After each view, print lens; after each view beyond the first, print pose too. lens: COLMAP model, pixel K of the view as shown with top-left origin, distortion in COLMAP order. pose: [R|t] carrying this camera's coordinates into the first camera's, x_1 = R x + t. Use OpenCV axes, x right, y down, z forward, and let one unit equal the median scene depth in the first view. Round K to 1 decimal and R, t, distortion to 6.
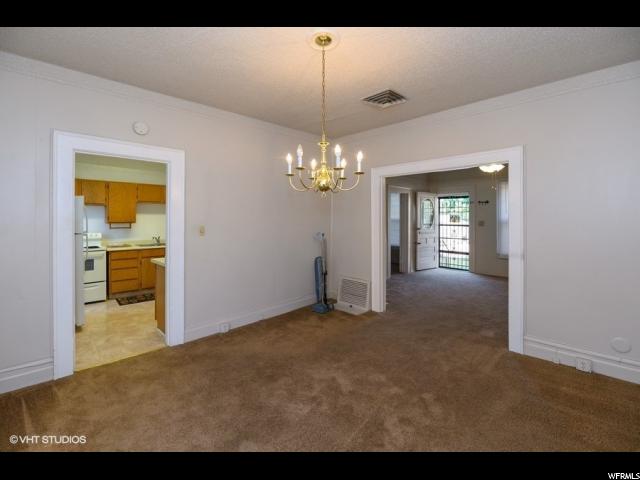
lens RADIAL K [[283.4, 0, 322.0], [0, 283.4, 219.2], [0, 0, 1]] dist [-0.016800, -0.000239]
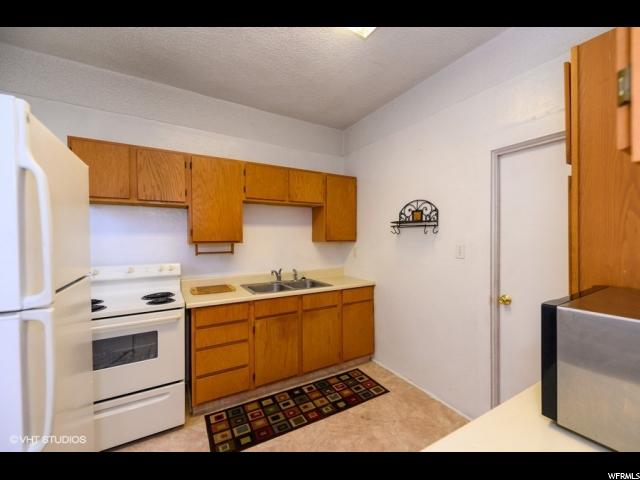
lens RADIAL K [[275.2, 0, 320.0], [0, 275.2, 240.0], [0, 0, 1]] dist [-0.001496, -0.000273]
pose [[0.963928, 0.000675, -0.266163, -0.427129], [0.002429, 0.999933, 0.011334, 0.002964], [0.266153, -0.011572, 0.963861, 0.606651]]
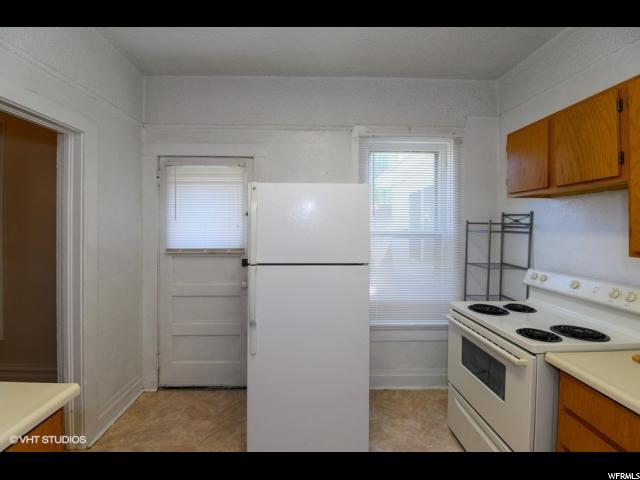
lens RADIAL K [[278.2, 0, 317.2], [0, 278.2, 226.9], [0, 0, 1]] dist [-0.016579, -0.000629]
pose [[-0.699131, 0.000456, -0.714993, -0.407681], [-0.001568, 0.999996, 0.002172, -0.010651], [0.714991, 0.002639, -0.699128, 0.960330]]
